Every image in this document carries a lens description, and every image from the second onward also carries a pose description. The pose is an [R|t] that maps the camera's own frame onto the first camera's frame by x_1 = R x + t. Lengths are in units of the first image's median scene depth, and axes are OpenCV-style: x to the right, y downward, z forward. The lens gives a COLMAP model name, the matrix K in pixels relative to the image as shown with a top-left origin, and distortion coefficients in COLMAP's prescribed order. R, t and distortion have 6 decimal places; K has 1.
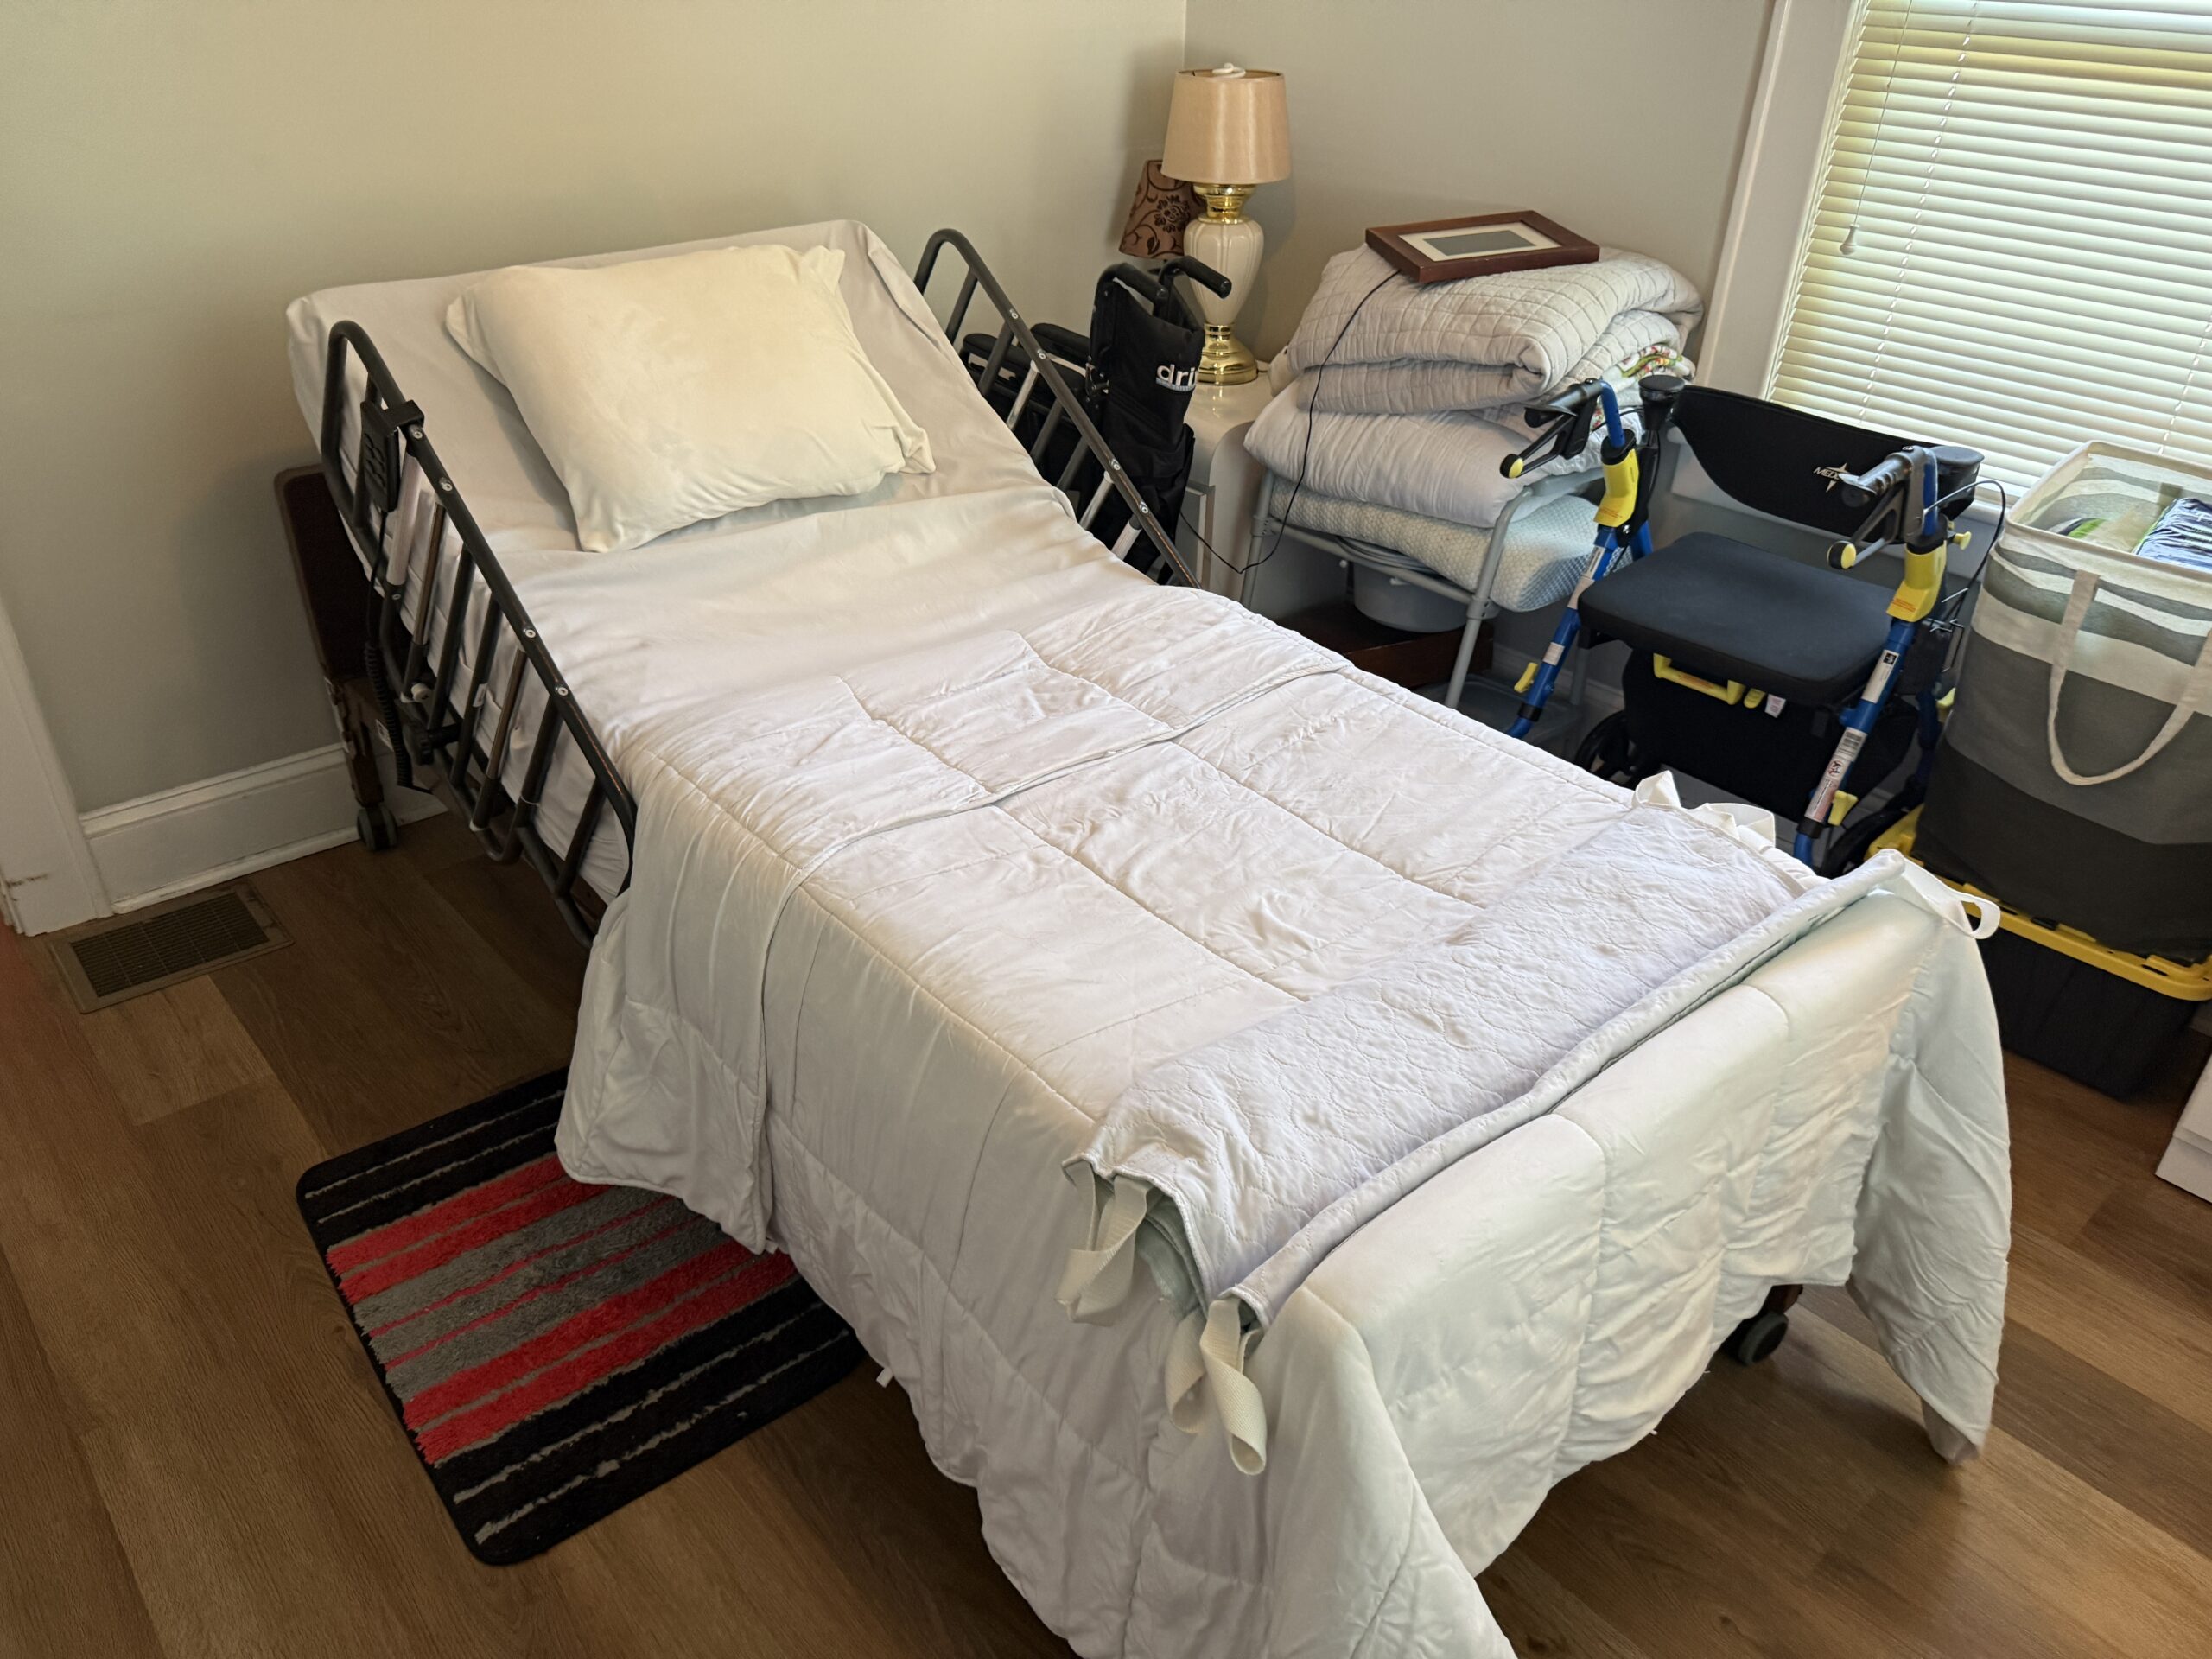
lens RADIAL K [[1572.4, 0, 1101.7], [0, 1572.4, 832.2], [0, 0, 1]] dist [0.028045, -0.029138]
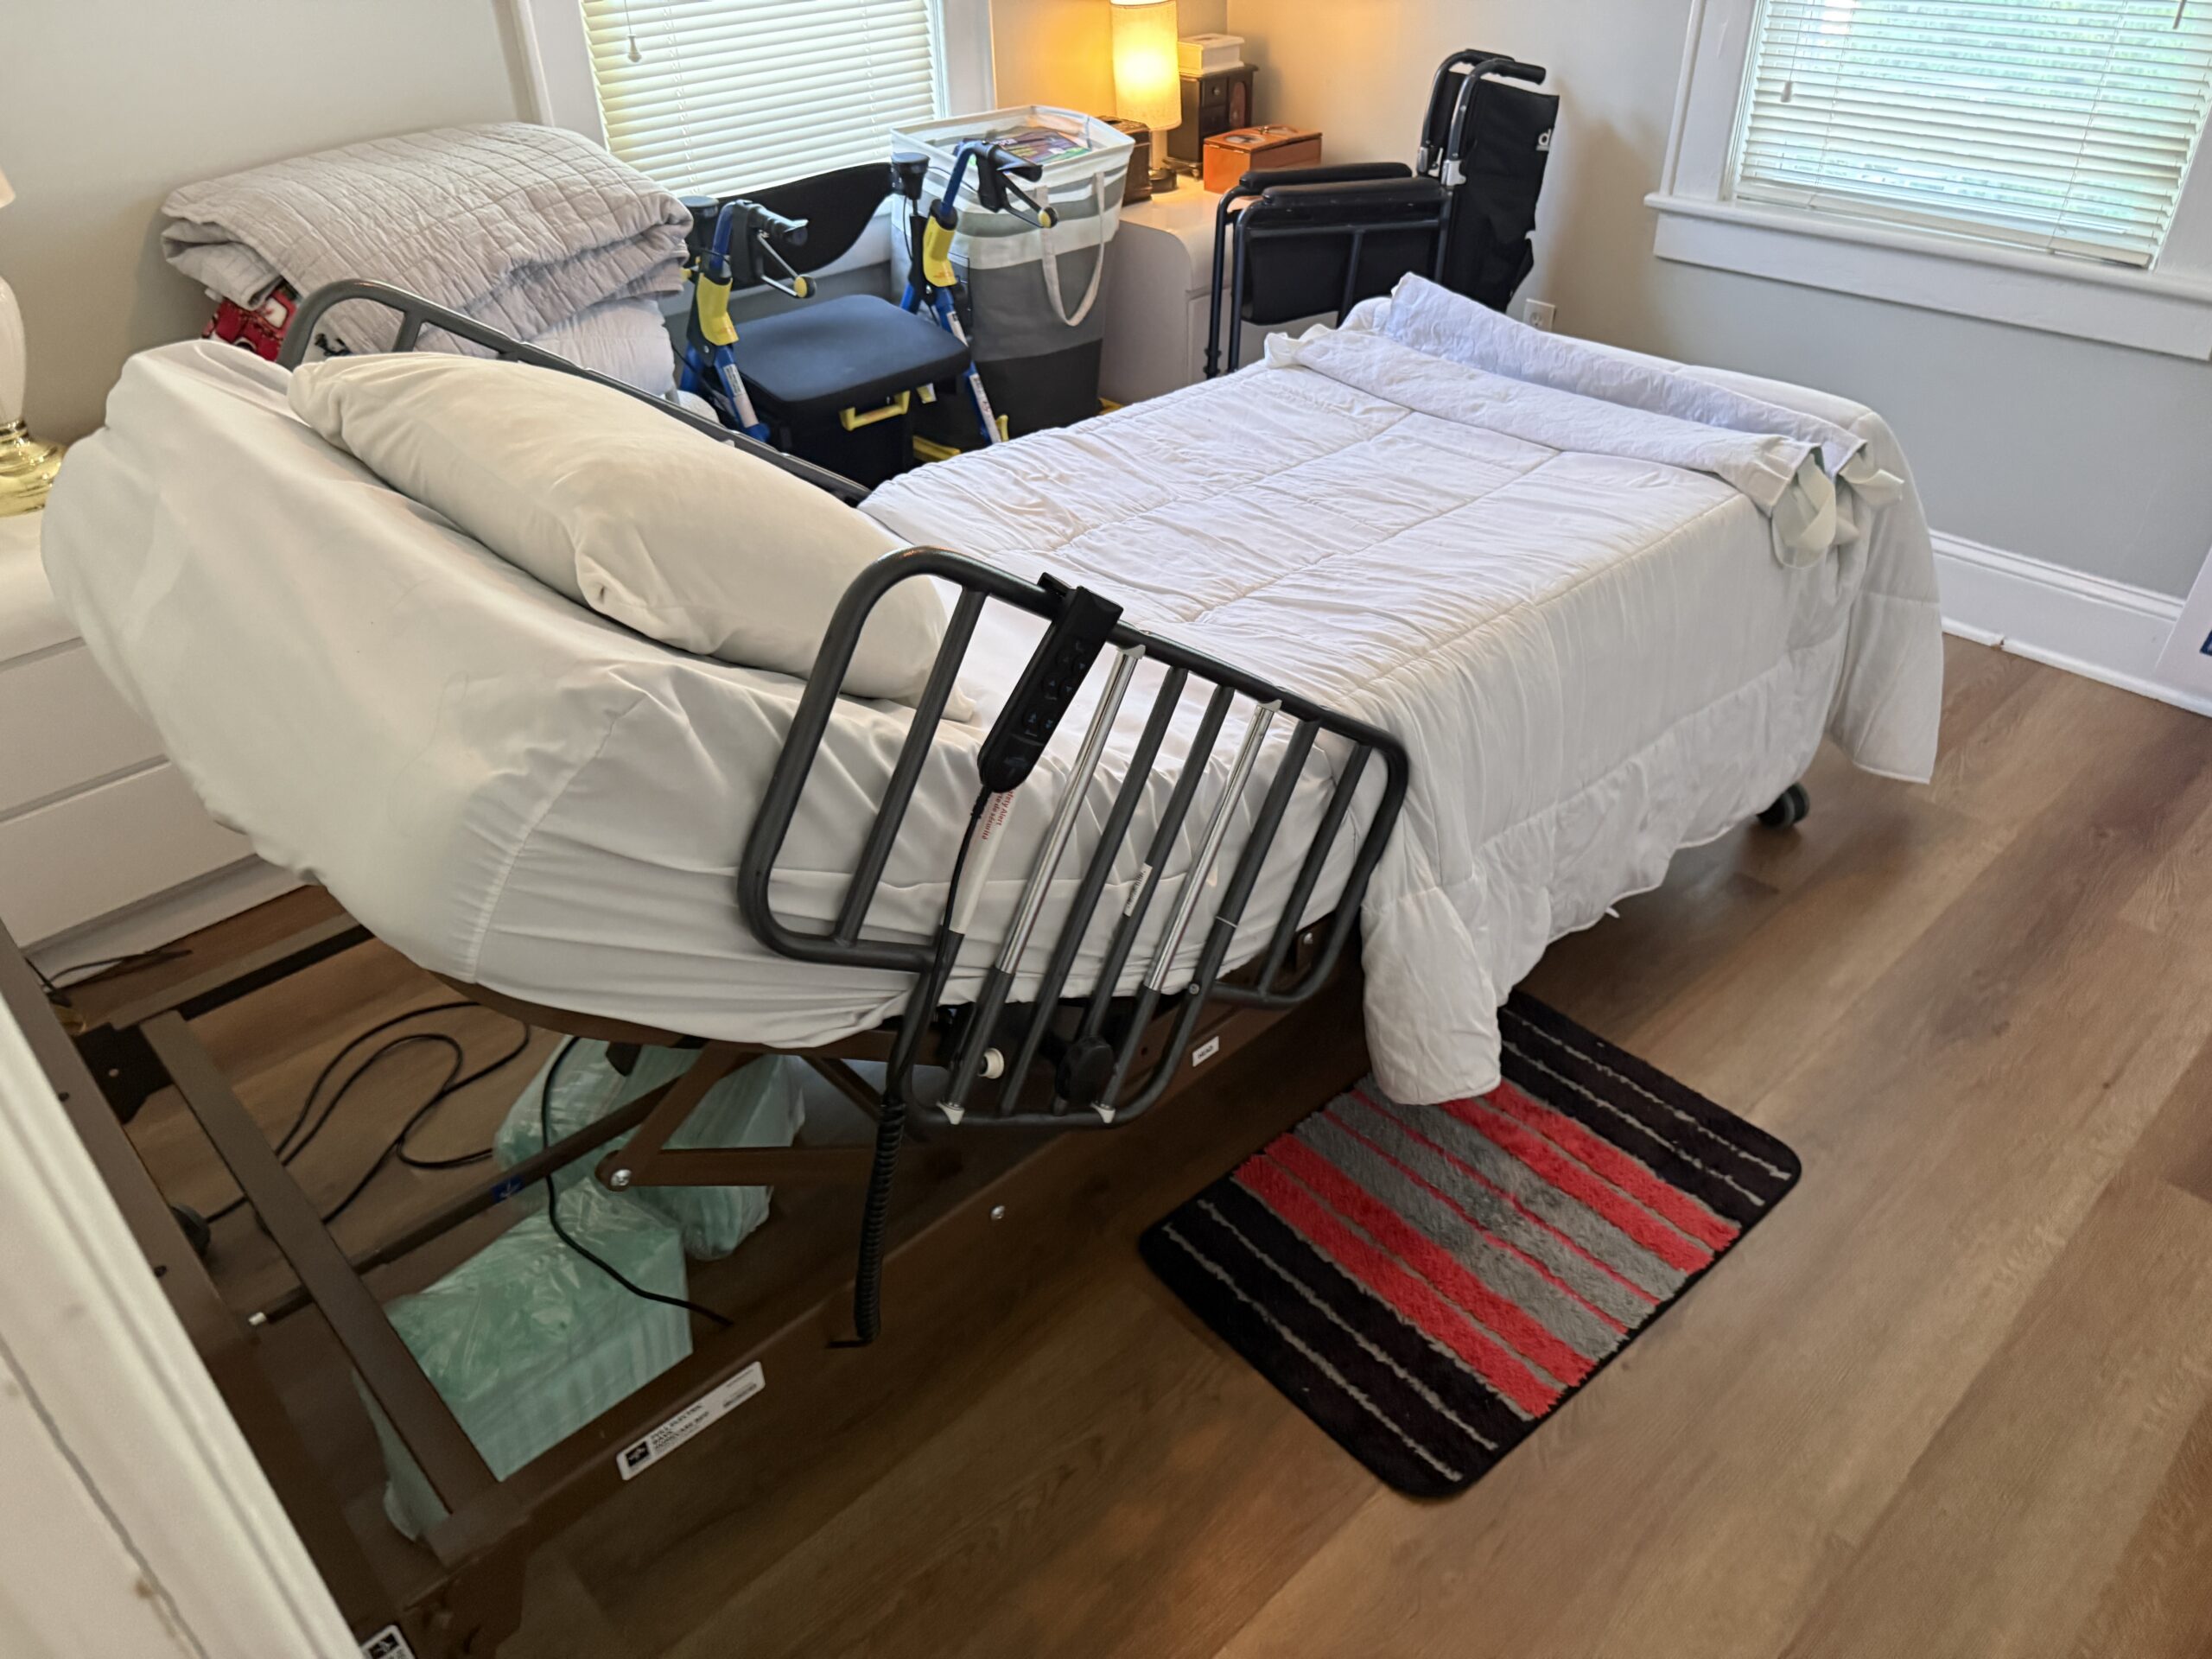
lens RADIAL K [[1572.4, 0, 1107.4], [0, 1572.4, 831.3], [0, 0, 1]] dist [0.028045, -0.029138]
pose [[-0.033454, -0.583749, 0.811244, -1.036383], [0.524328, 0.680777, 0.511491, -0.527085], [-0.850859, 0.442469, 0.283301, 0.858416]]
